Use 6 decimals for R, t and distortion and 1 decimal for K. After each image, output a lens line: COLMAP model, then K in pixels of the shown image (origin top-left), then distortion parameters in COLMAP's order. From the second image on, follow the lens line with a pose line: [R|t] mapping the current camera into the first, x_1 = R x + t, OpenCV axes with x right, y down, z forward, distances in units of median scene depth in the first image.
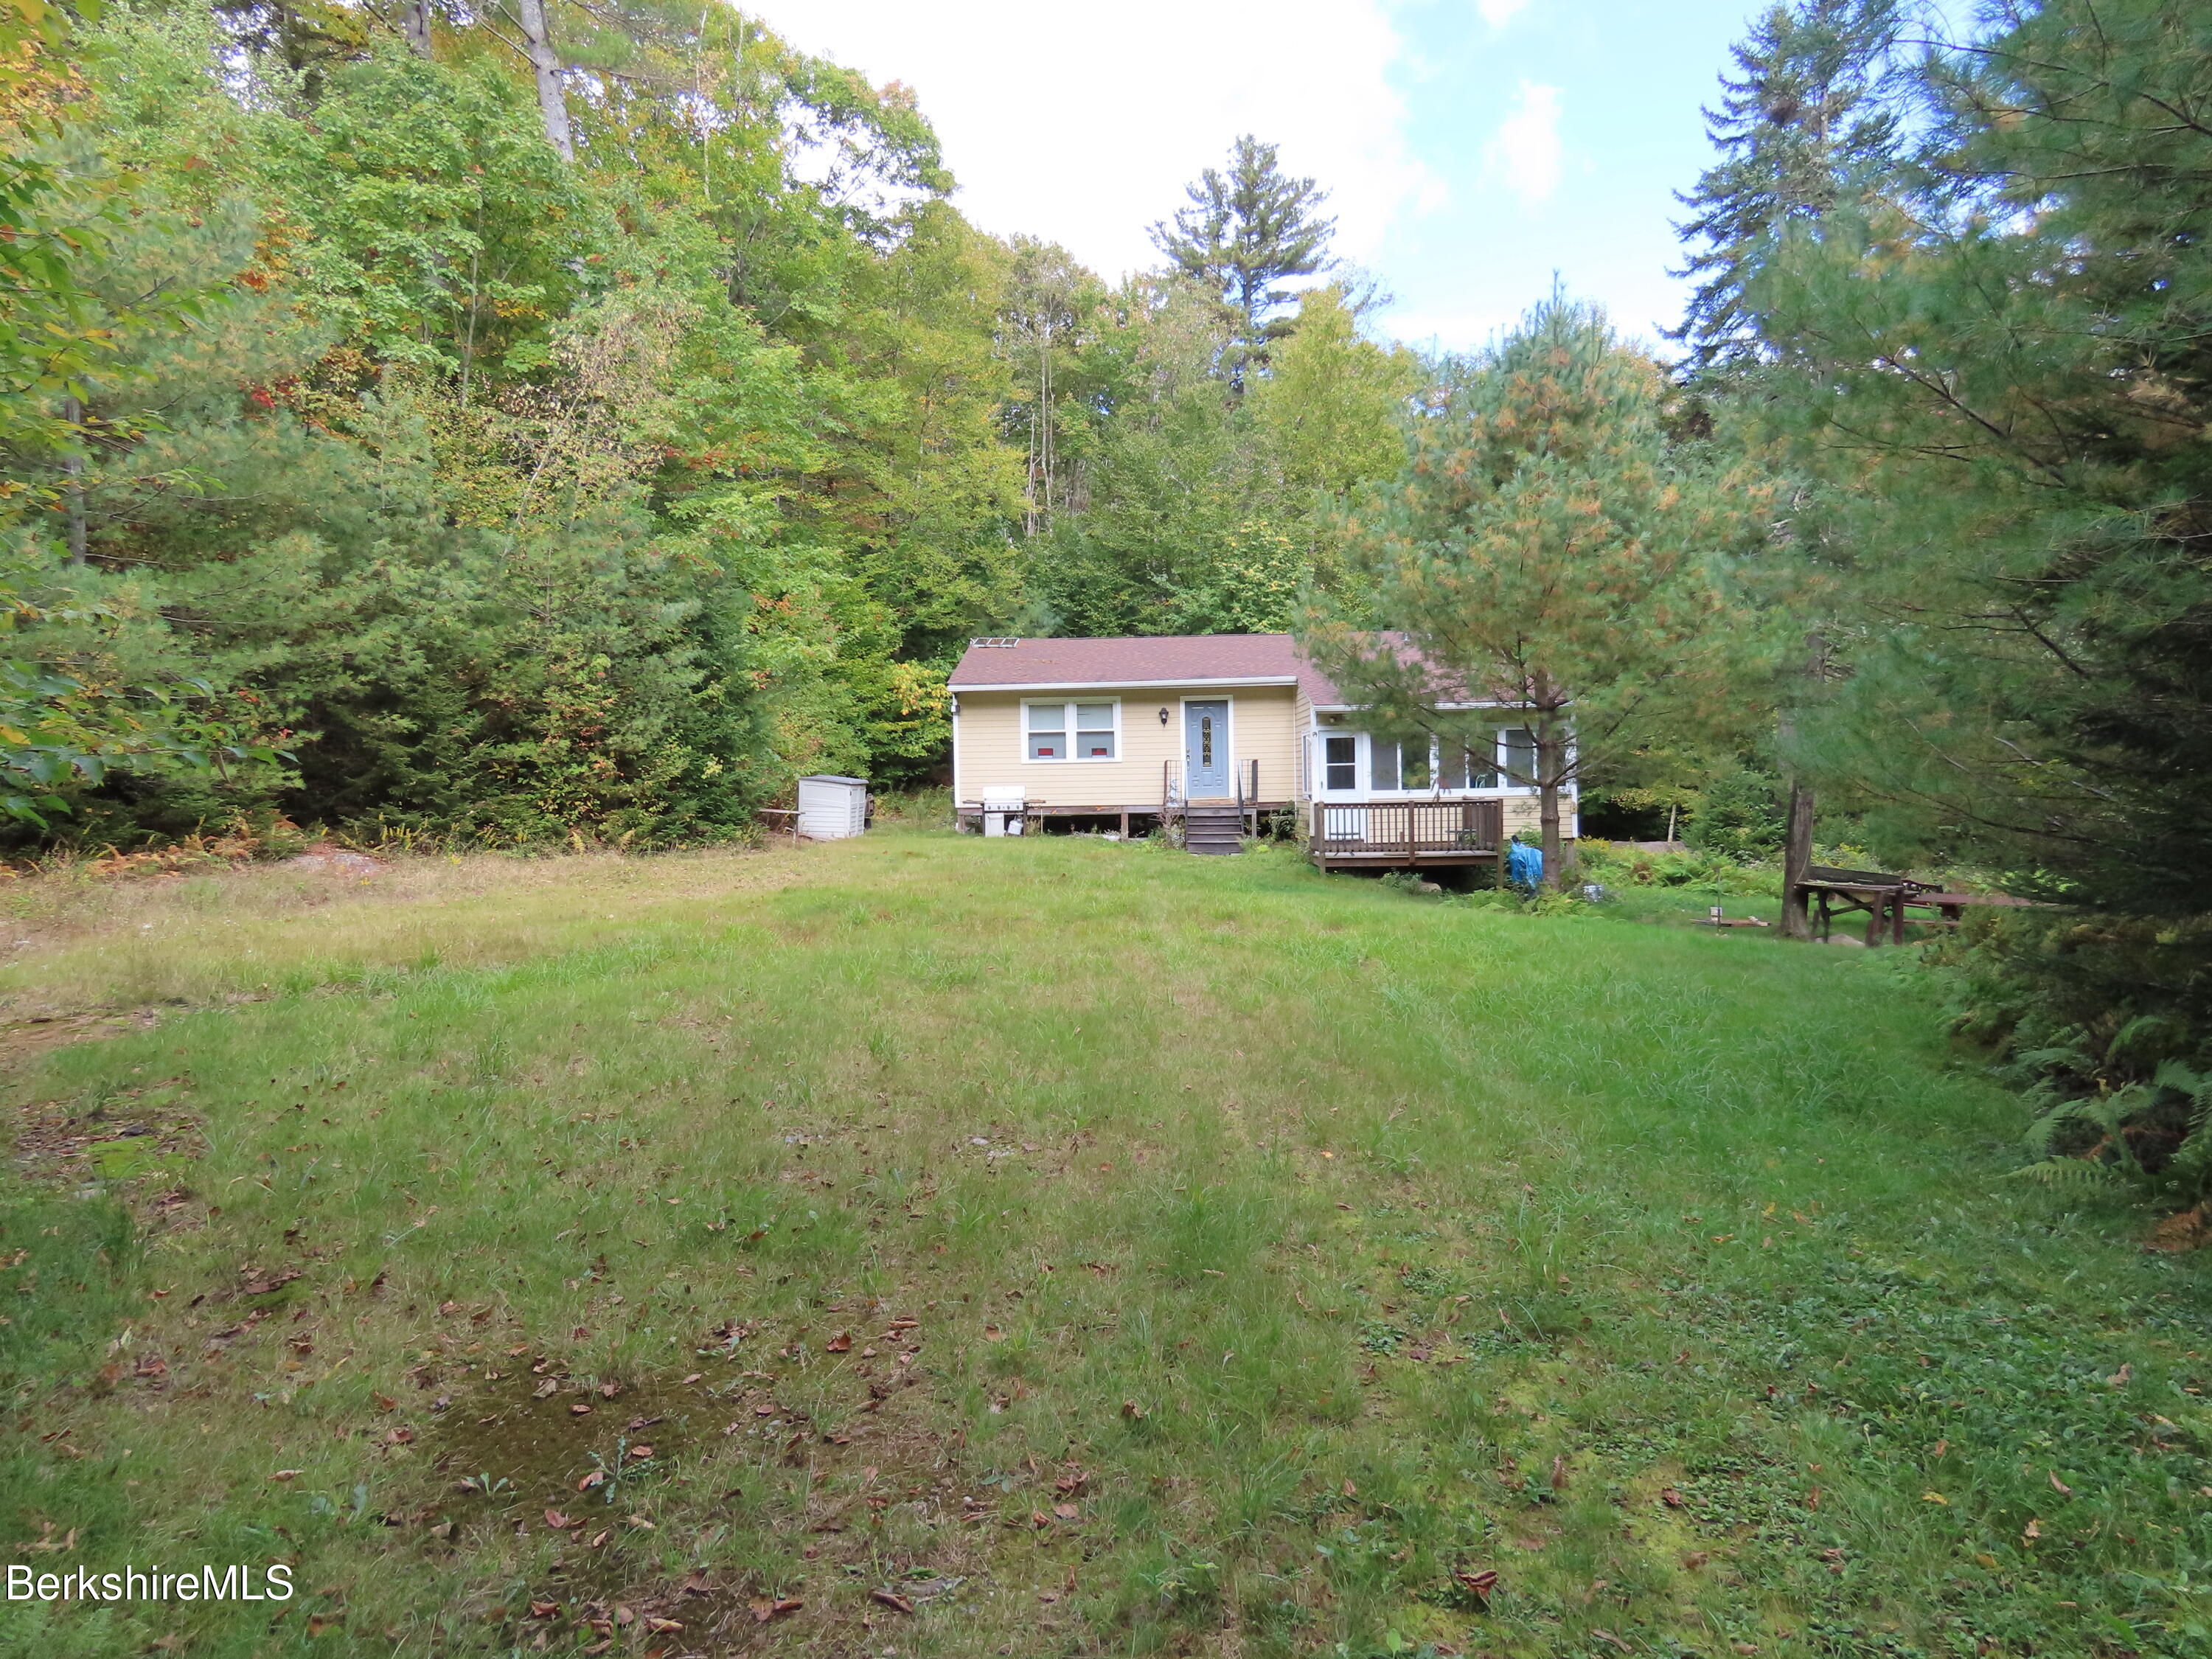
lens RADIAL K [[1391.8, 0, 1106.0], [0, 1391.8, 829.5], [0, 0, 1]] dist [-0.018409, 0.001884]
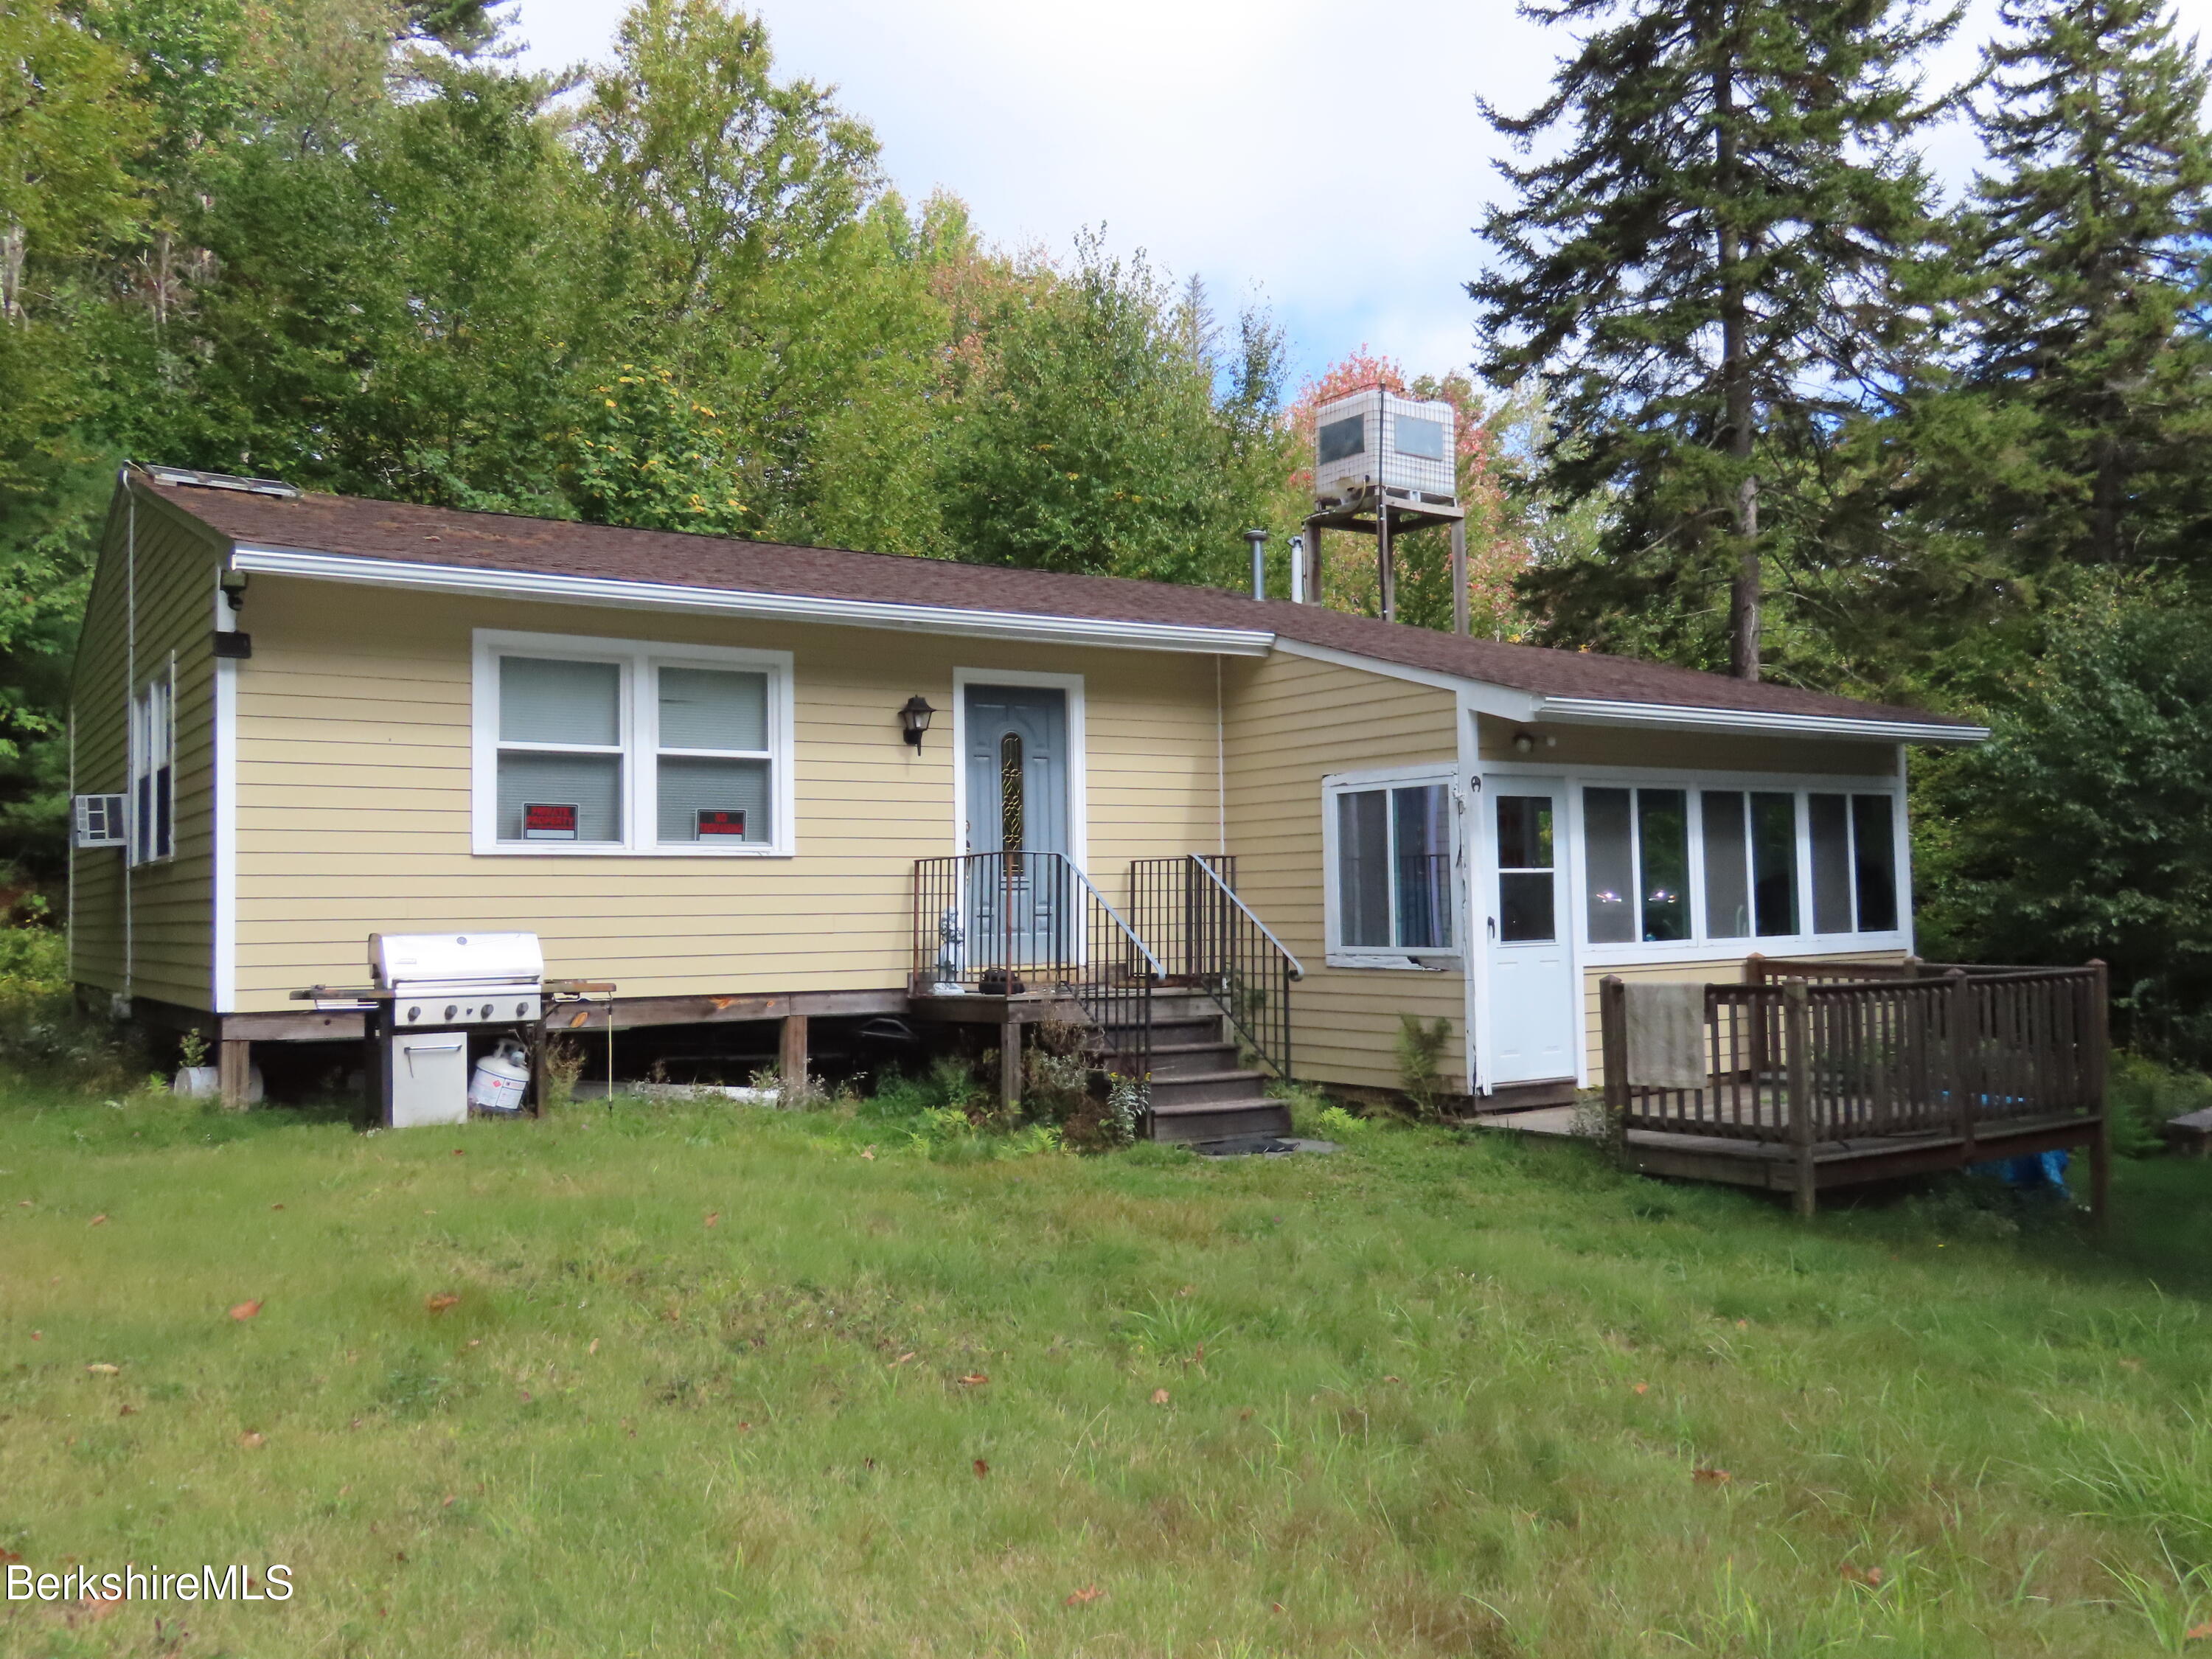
lens RADIAL K [[1827.6, 0, 1096.6], [0, 1827.6, 830.0], [0, 0, 1]] dist [0.002408, -0.001329]
pose [[0.820495, 0.030592, 0.570835, -0.172024], [0.017066, 0.996811, -0.077951, -0.020651], [-0.571399, 0.073700, 0.817356, 0.618239]]
